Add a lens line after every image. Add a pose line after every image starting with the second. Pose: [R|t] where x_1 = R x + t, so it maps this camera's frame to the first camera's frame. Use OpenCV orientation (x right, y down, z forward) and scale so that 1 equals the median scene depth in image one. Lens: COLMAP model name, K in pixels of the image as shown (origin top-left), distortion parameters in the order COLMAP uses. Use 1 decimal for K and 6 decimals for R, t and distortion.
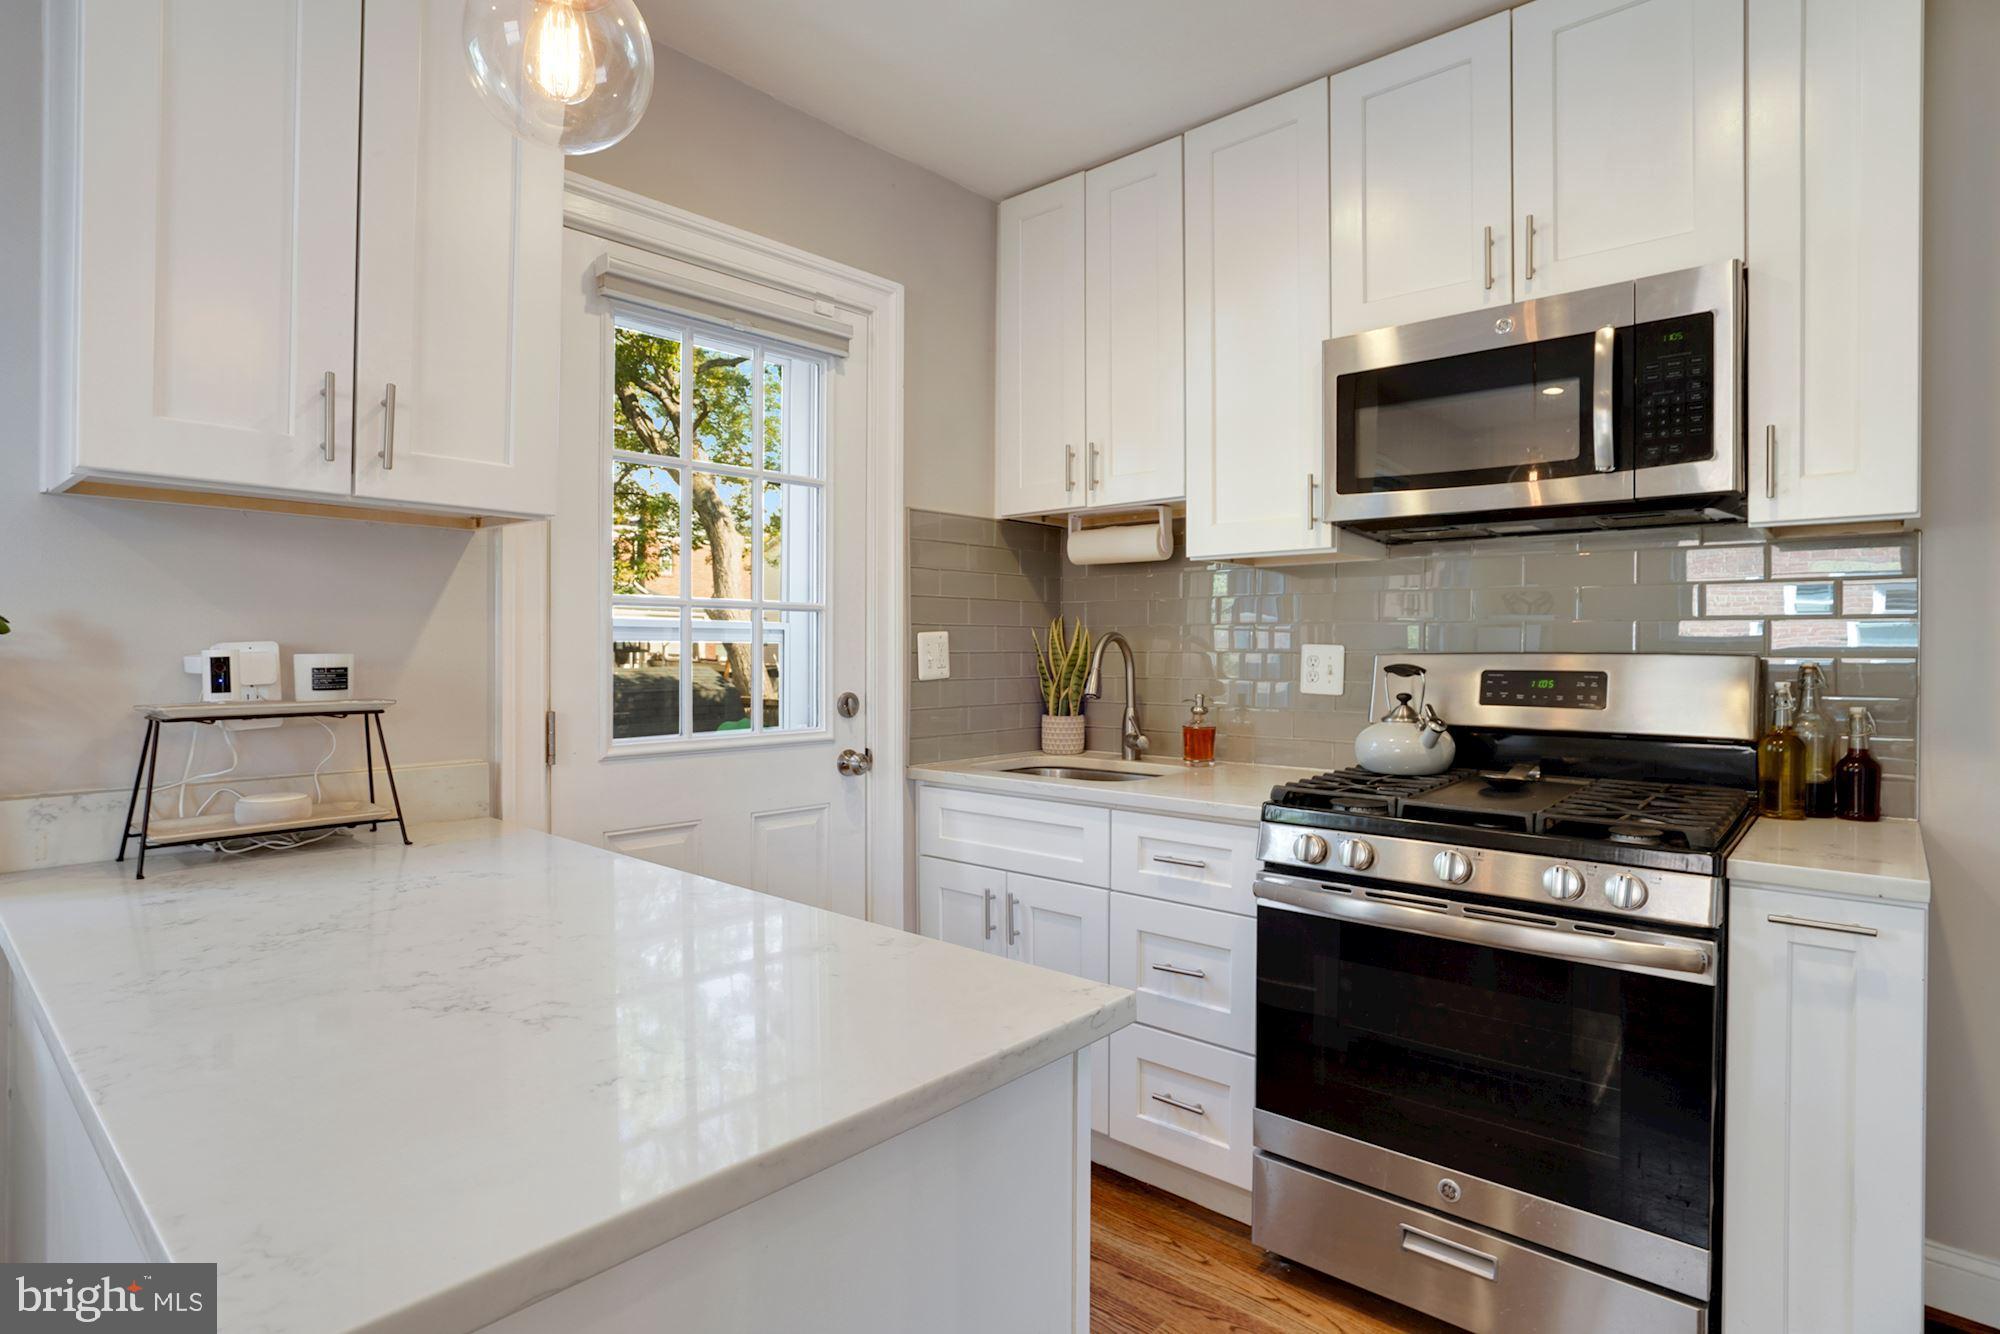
lens RADIAL K [[1038.1, 0, 993.8], [0, 1038.1, 658.6], [0, 0, 1]] dist [-0.043388, 0.026924]
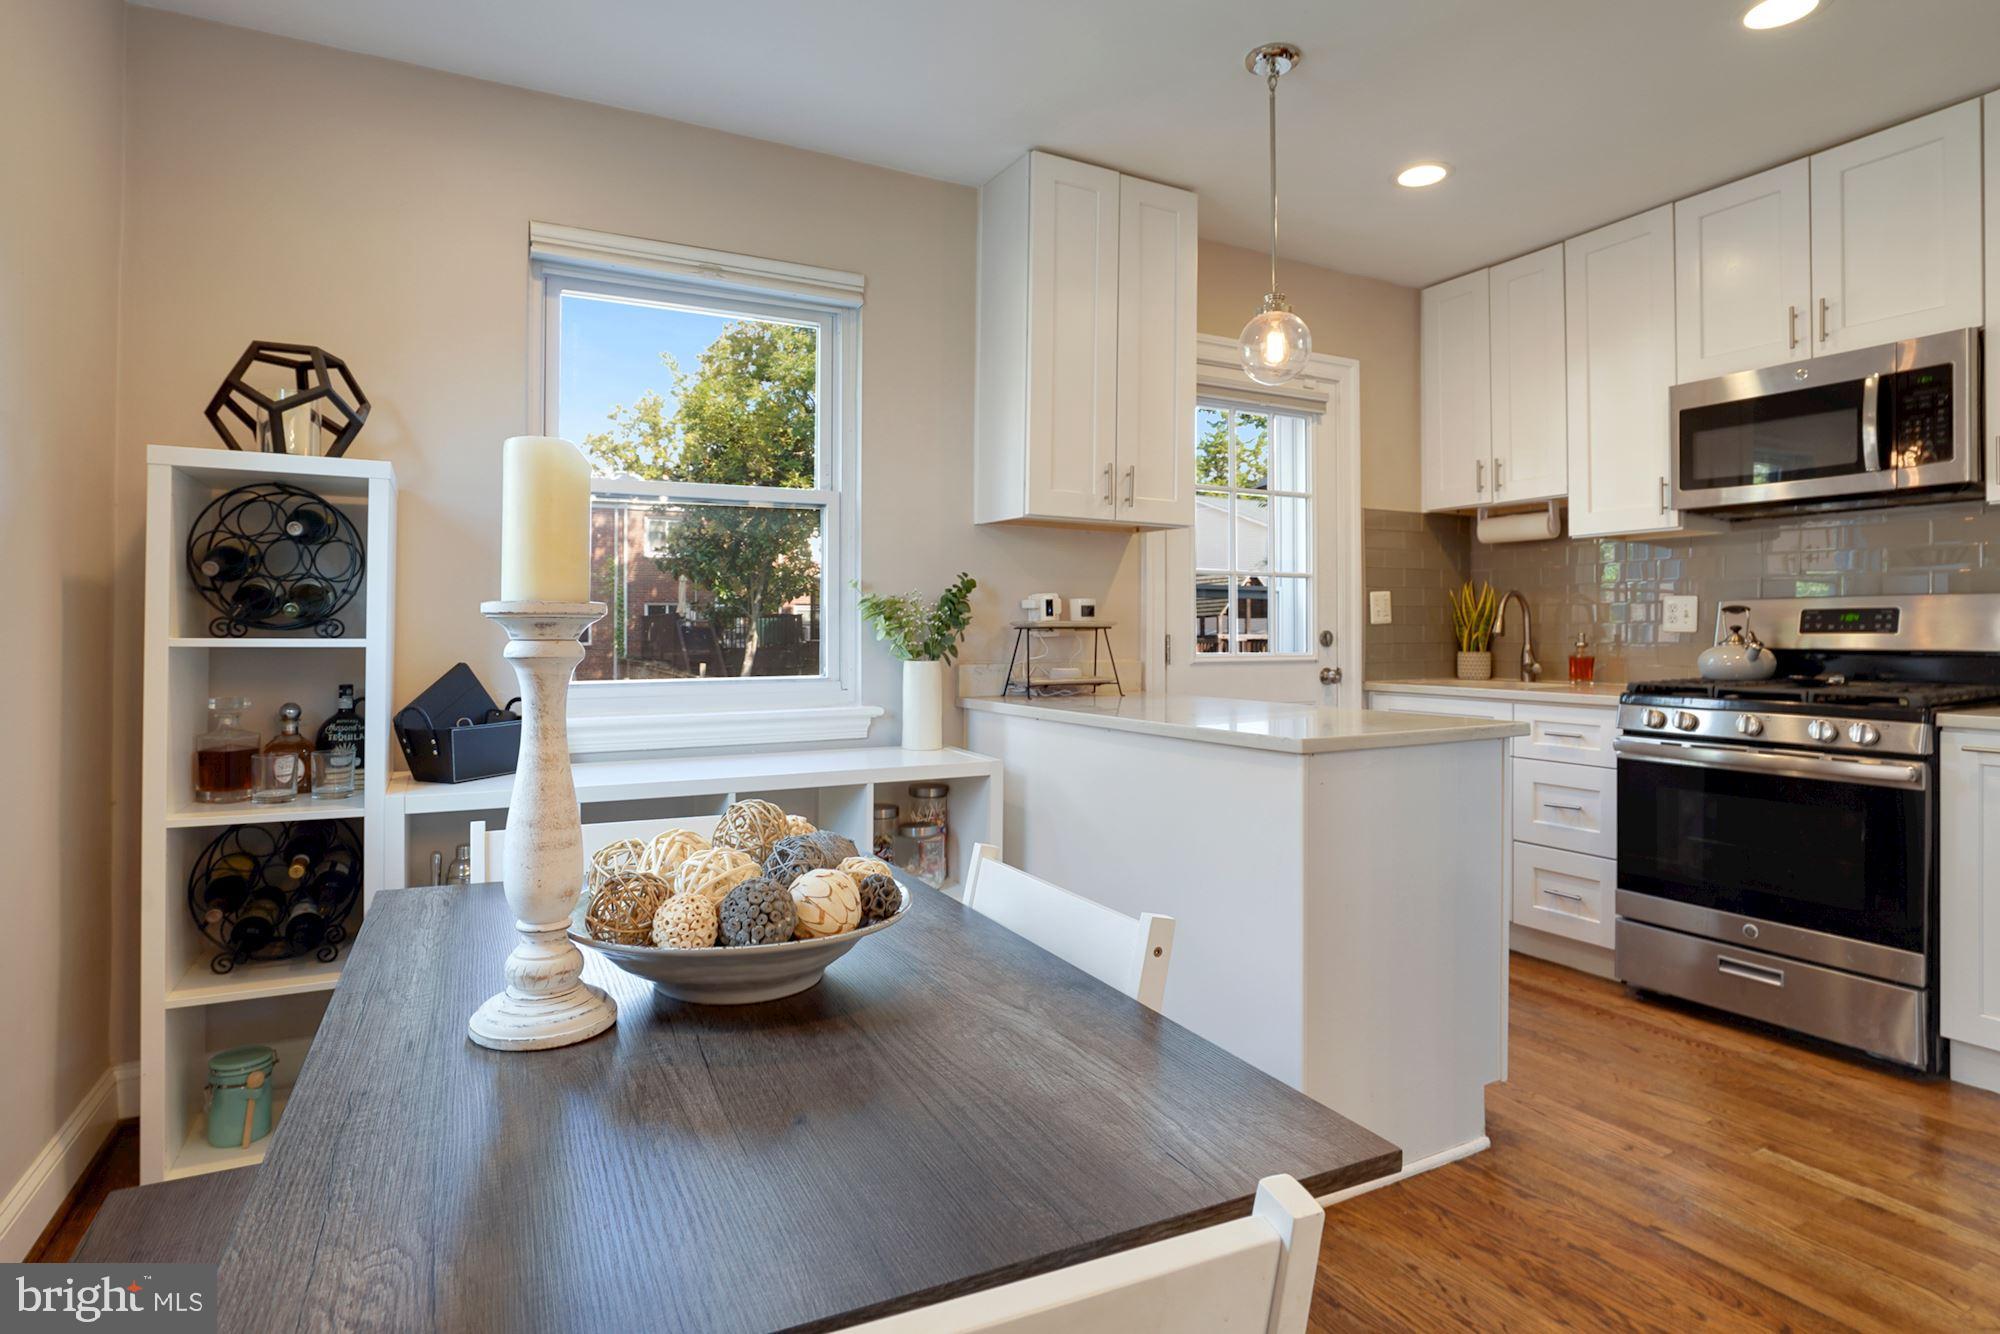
lens RADIAL K [[1048.5, 0, 989.4], [0, 1048.5, 631.4], [0, 0, 1]] dist [-0.048536, 0.026353]
pose [[0.940145, -0.003428, -0.340757, -0.098882], [-0.000821, 0.999924, -0.012324, 0.064167], [0.340773, 0.011866, 0.940071, -0.752264]]
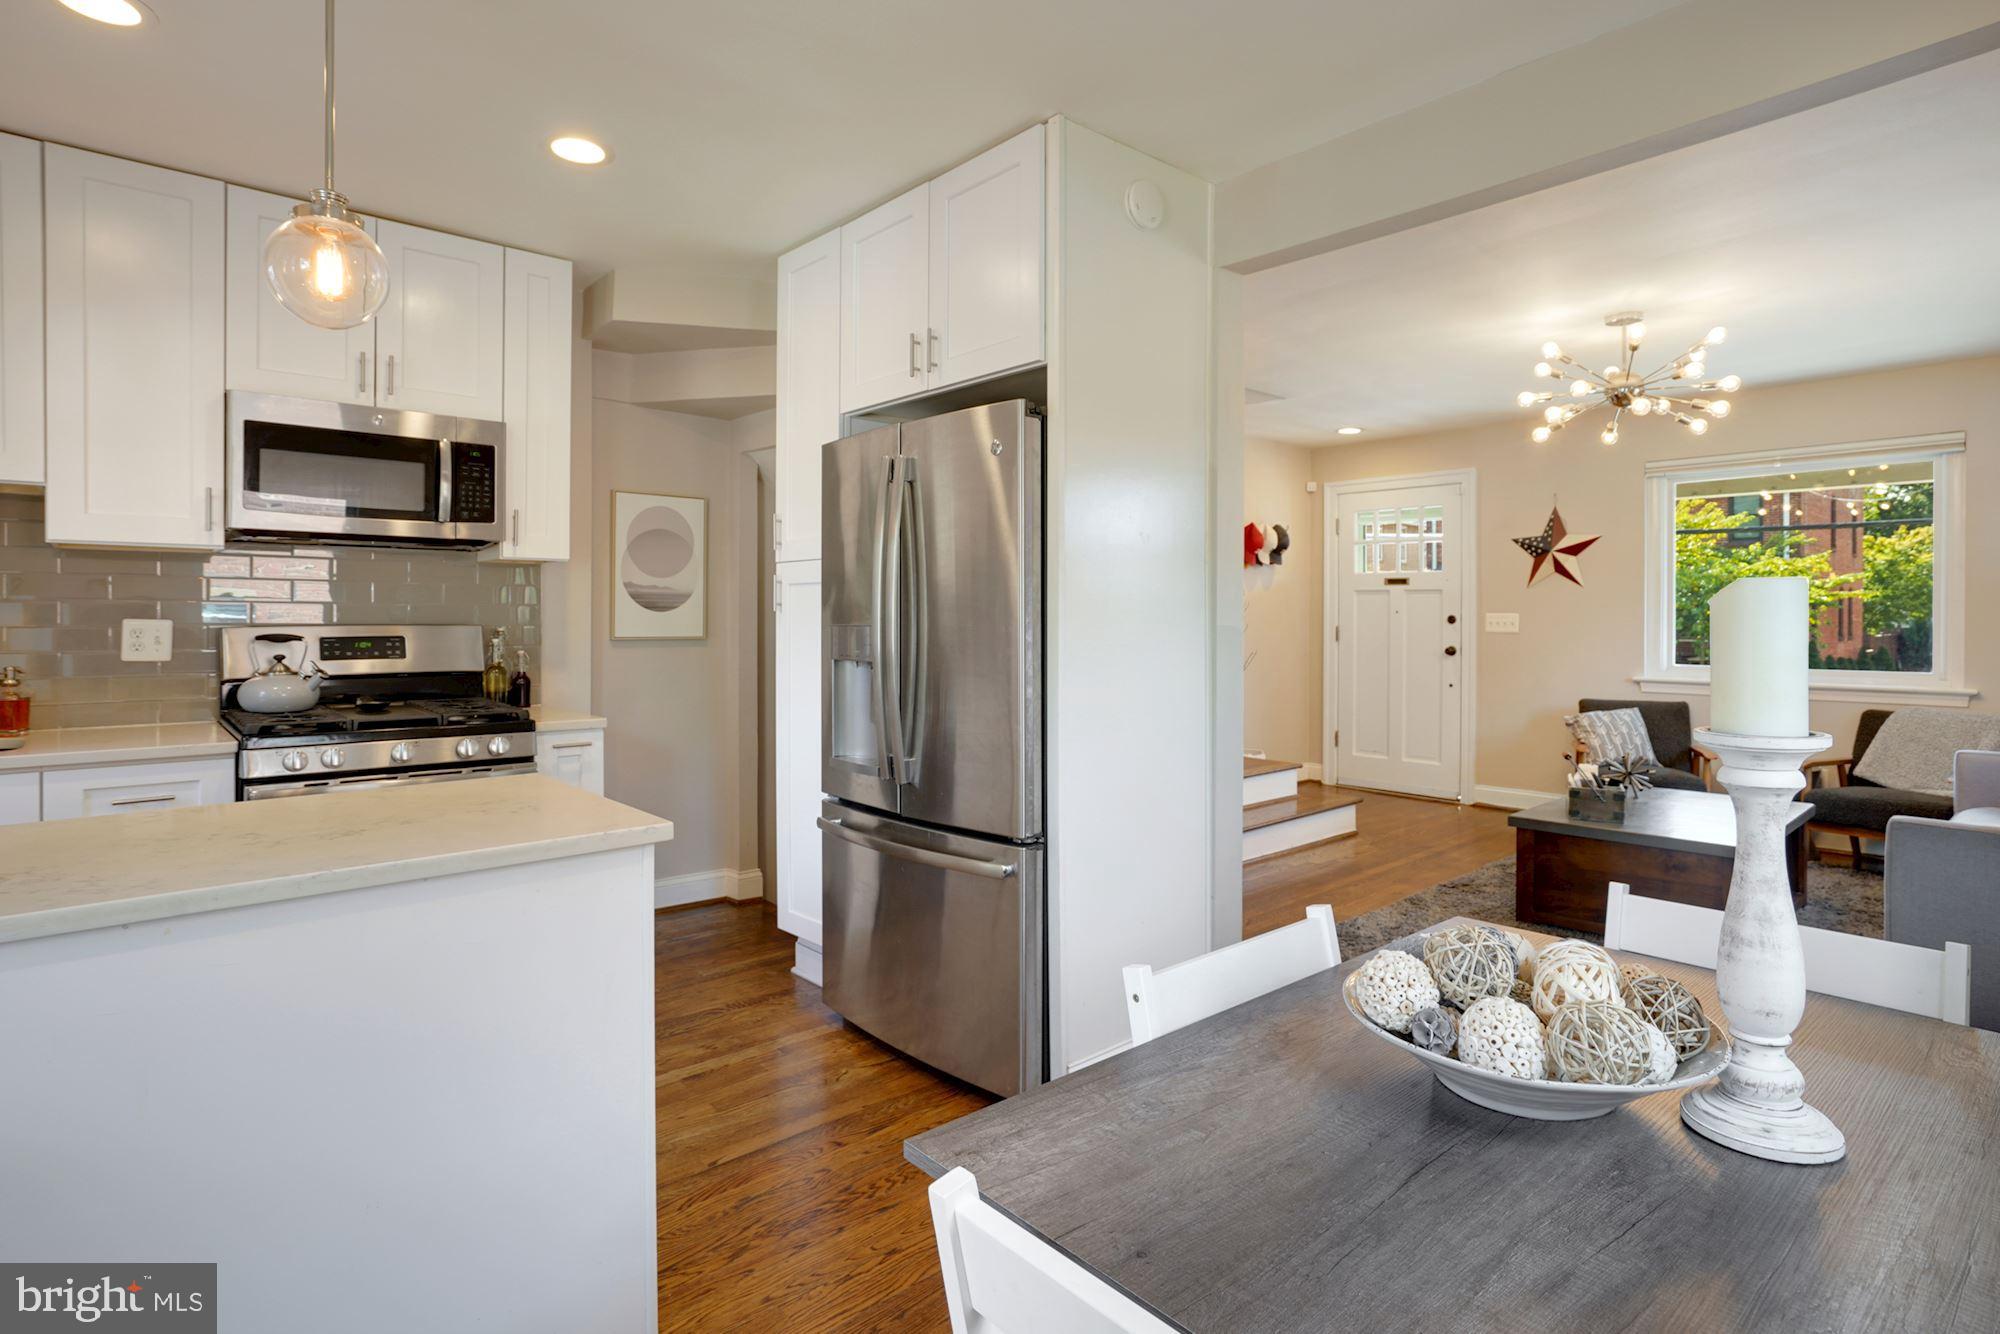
lens RADIAL K [[1013.9, 0, 998.8], [0, 1013.9, 634.1], [0, 0, 1]] dist [-0.017737, 0.009338]
pose [[0.103998, -0.018289, 0.994409, -0.902721], [0.009705, 0.999802, 0.017373, -0.008740], [-0.994530, 0.007844, 0.104155, -0.113205]]
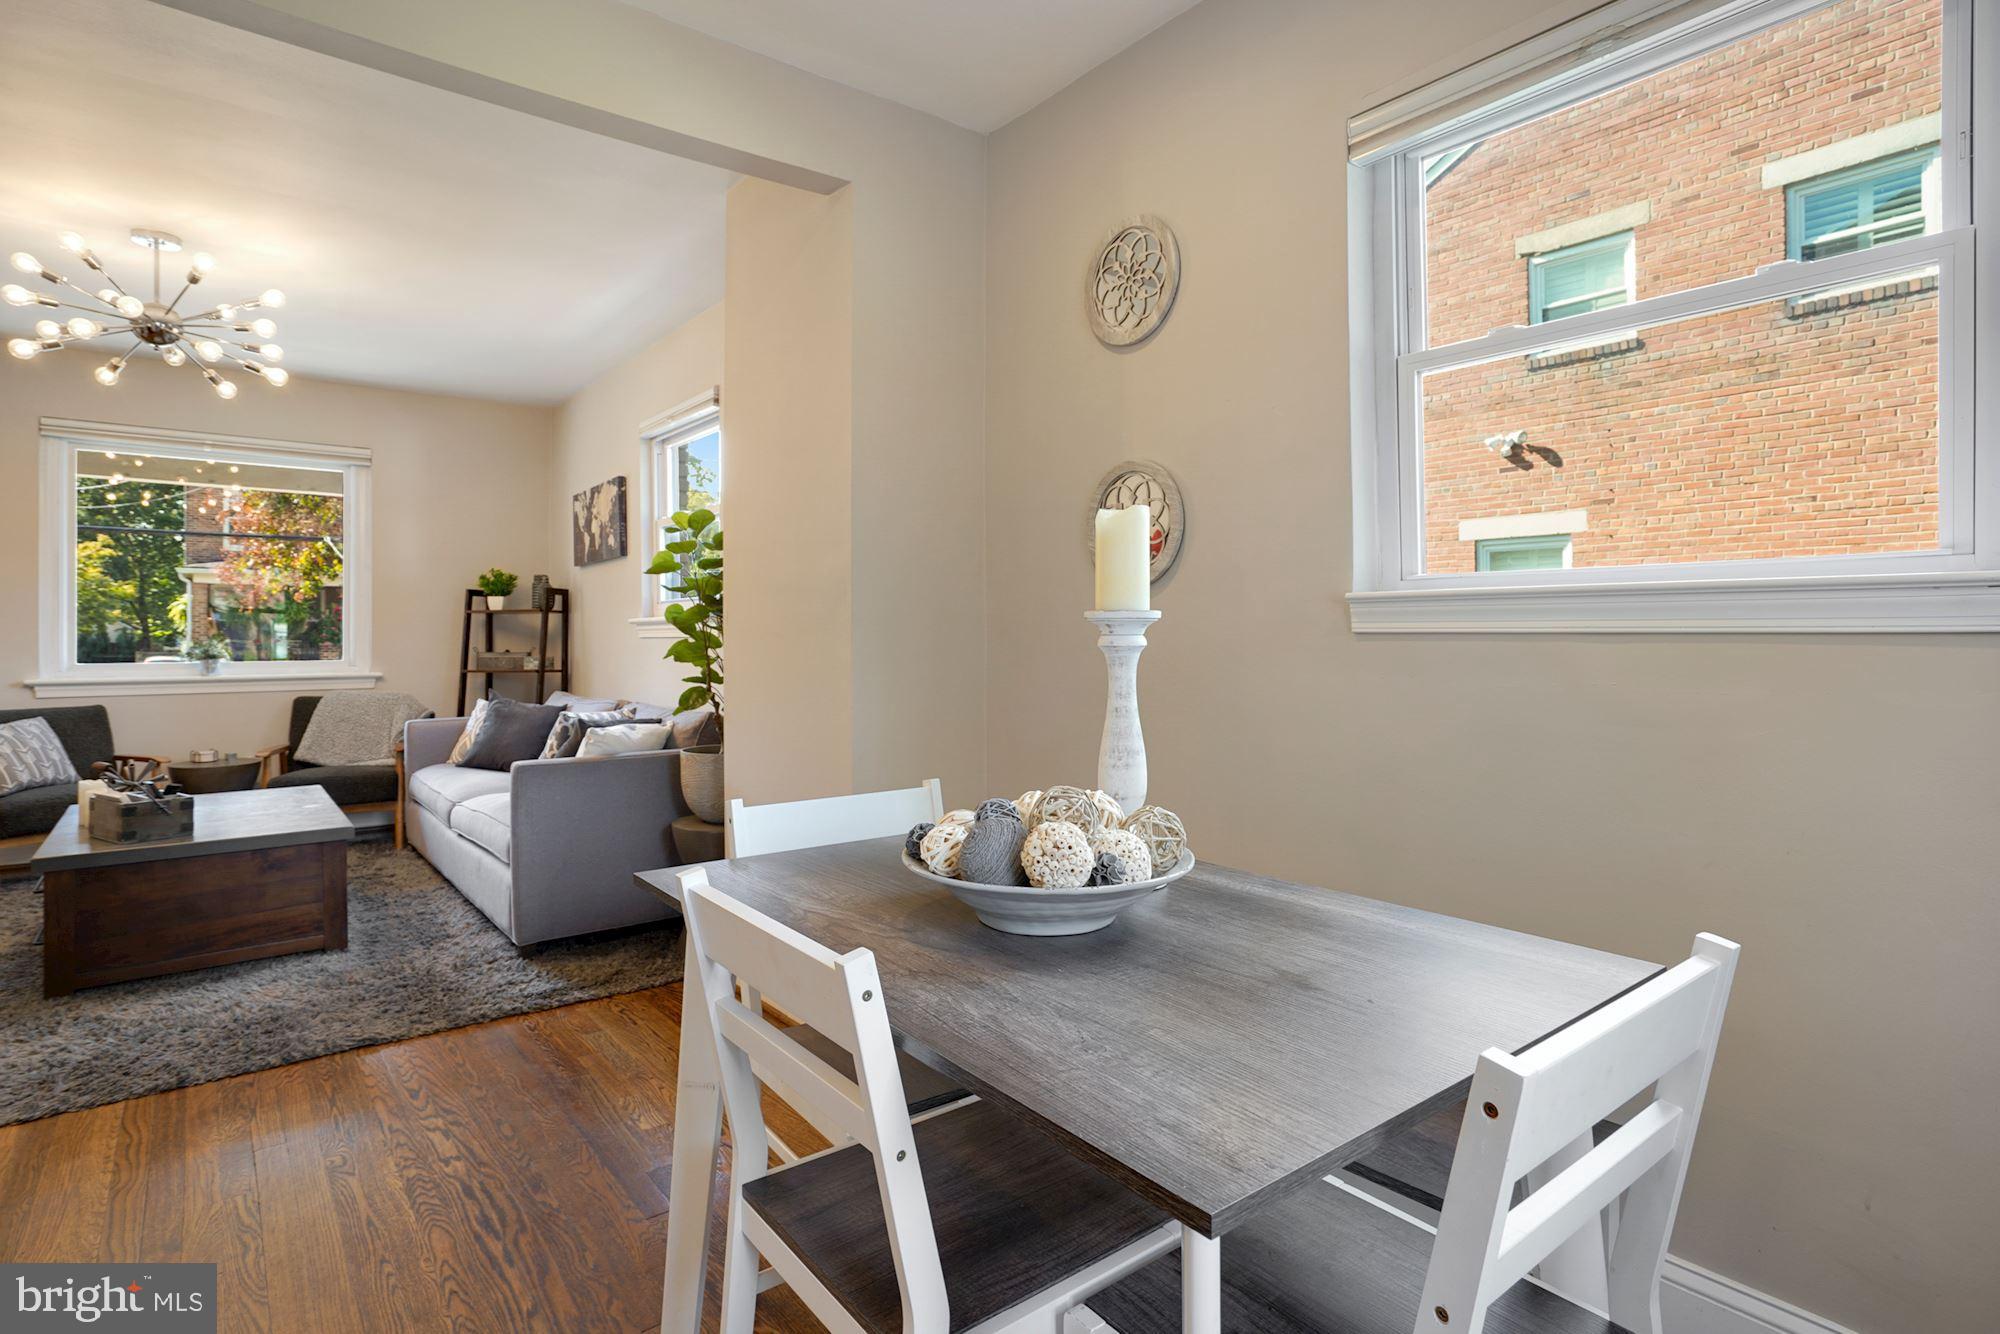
lens RADIAL K [[1013.9, 0, 998.8], [0, 1013.9, 634.1], [0, 0, 1]] dist [-0.017737, 0.009338]
pose [[-0.983761, -0.000407, 0.179485, -0.473628], [0.001587, 0.999939, 0.010968, 0.052872], [-0.179479, 0.011075, -0.983700, 0.254907]]
